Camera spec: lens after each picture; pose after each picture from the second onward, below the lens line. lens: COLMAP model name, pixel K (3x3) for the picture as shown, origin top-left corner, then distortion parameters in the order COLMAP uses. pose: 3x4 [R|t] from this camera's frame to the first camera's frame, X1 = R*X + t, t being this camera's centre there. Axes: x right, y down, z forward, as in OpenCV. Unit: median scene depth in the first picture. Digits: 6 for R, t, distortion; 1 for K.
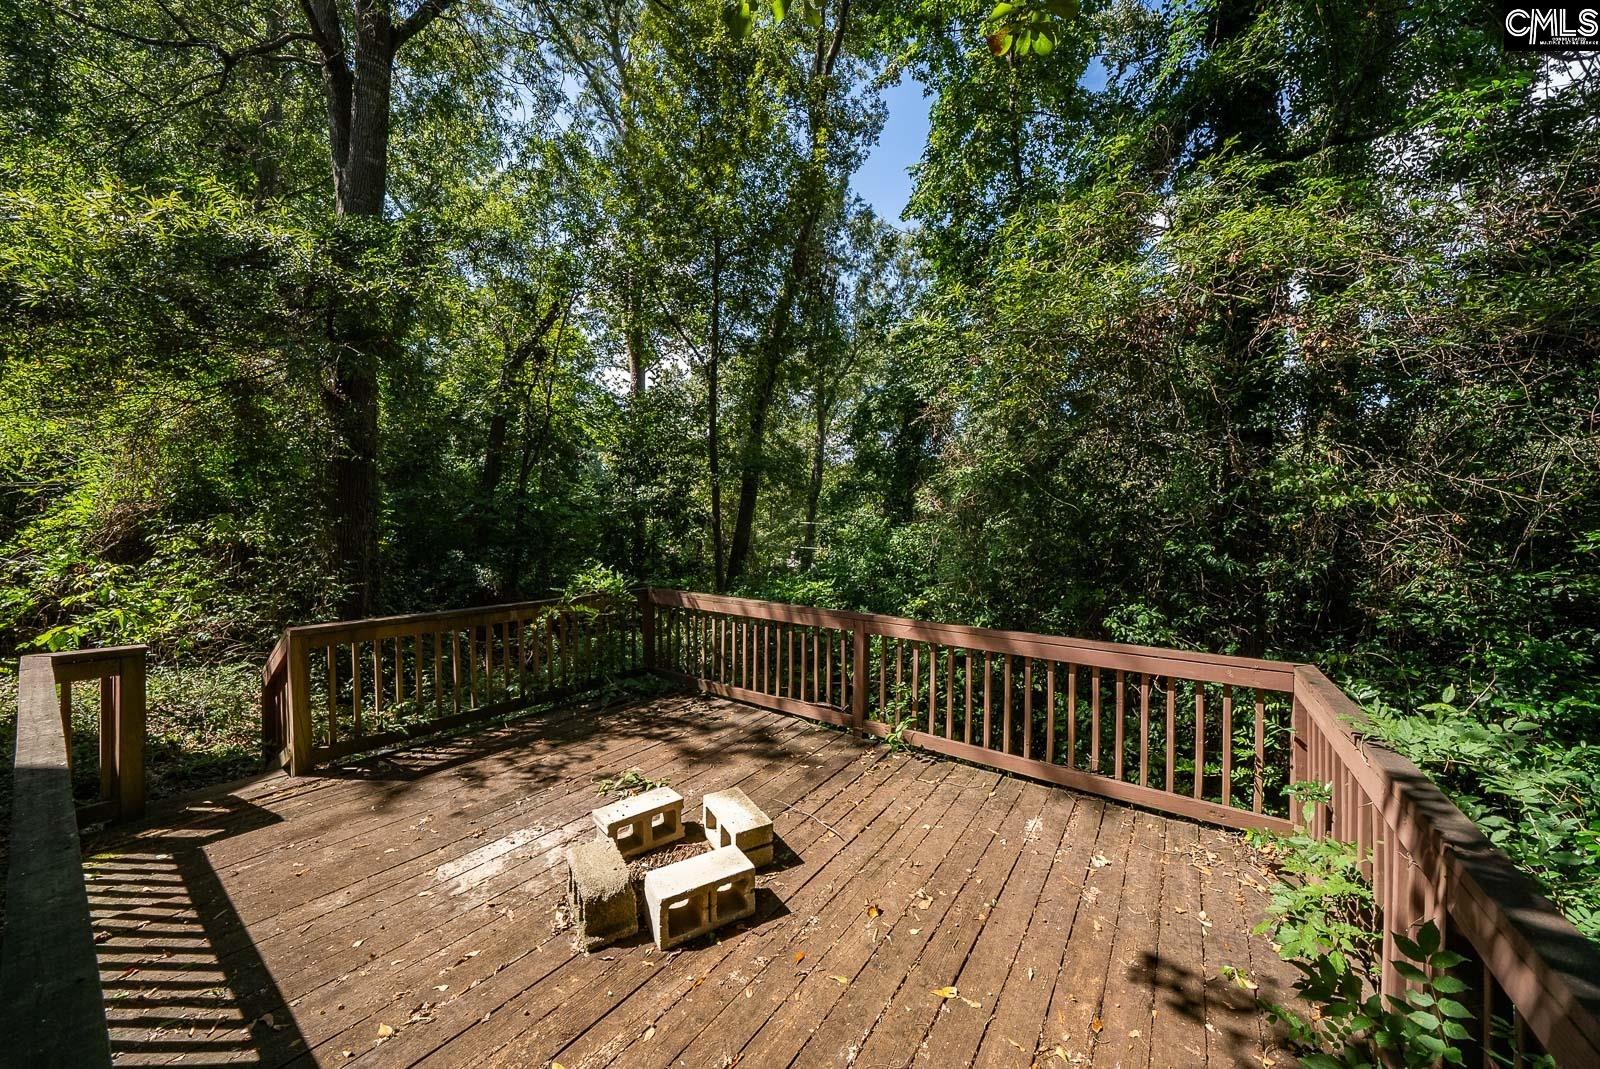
lens RADIAL K [[593.5, 0, 800.0], [0, 593.5, 534.5], [0, 0, 1]] dist [-0.000520, -0.000002]
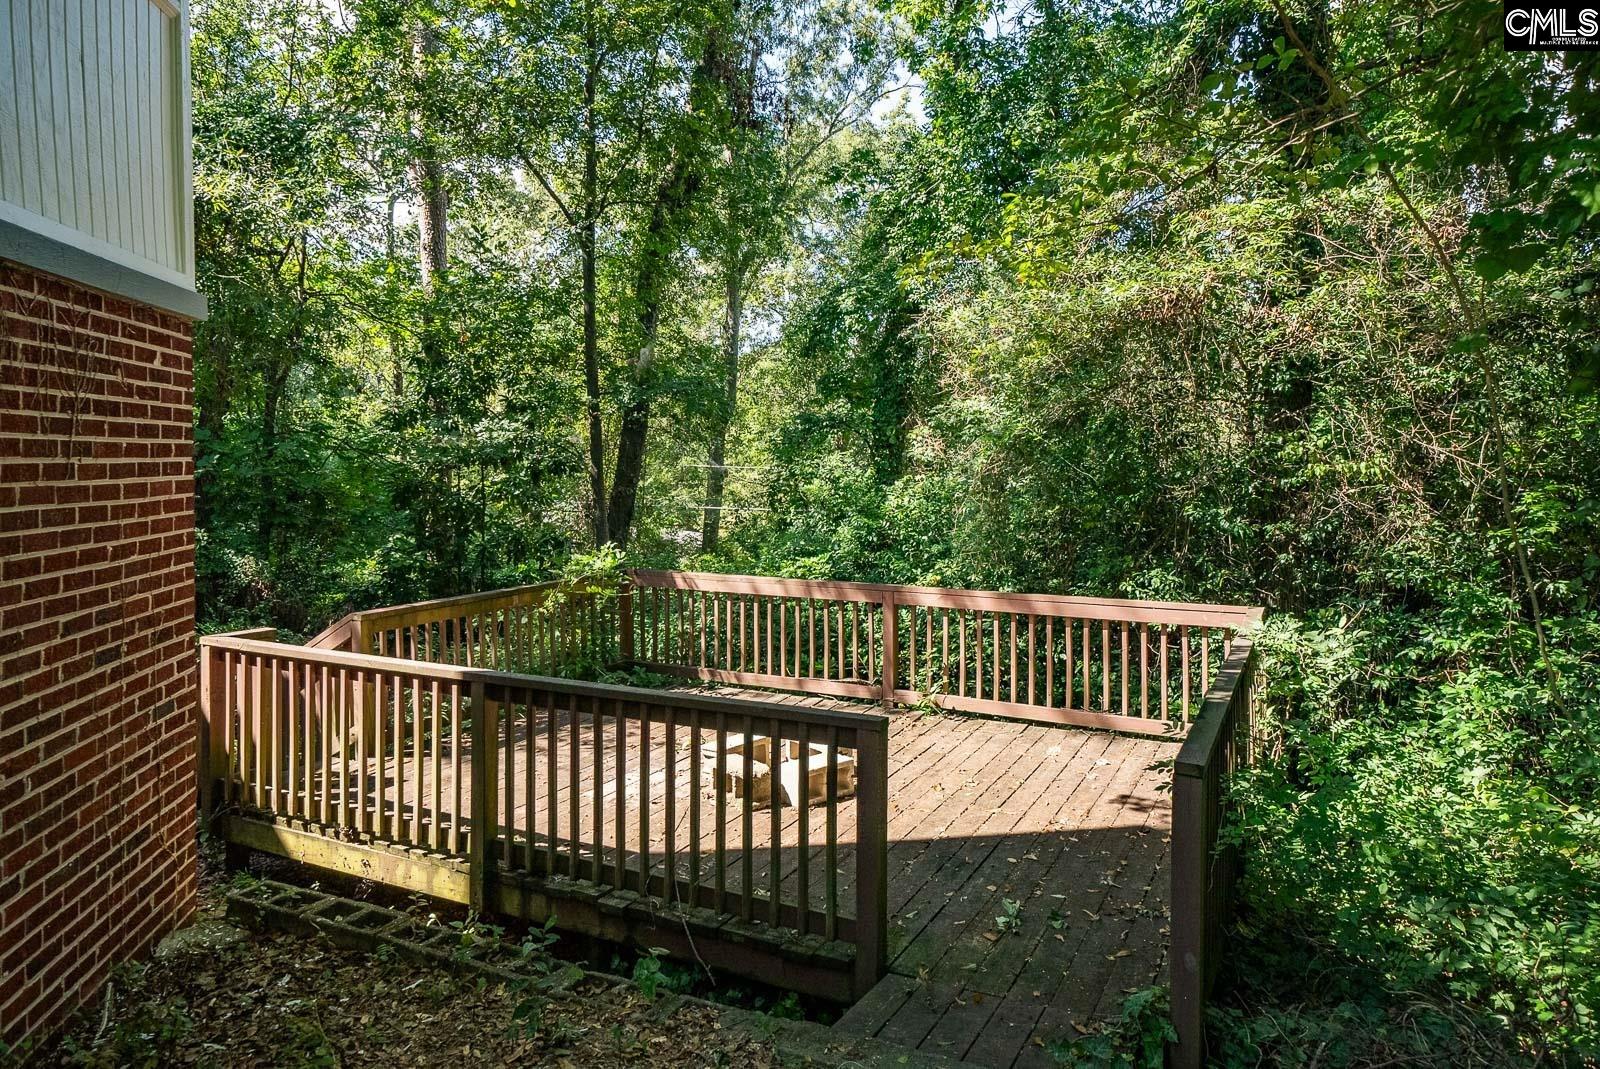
lens RADIAL K [[1106.1, 0, 800.0], [0, 1106.1, 534.5], [0, 0, 1]] dist [0.065717, -0.000022]
pose [[0.991713, -0.023127, 0.126376, -0.241962], [0.016537, 0.998460, 0.052945, -0.046224], [-0.127405, -0.050417, 0.990569, -0.709830]]
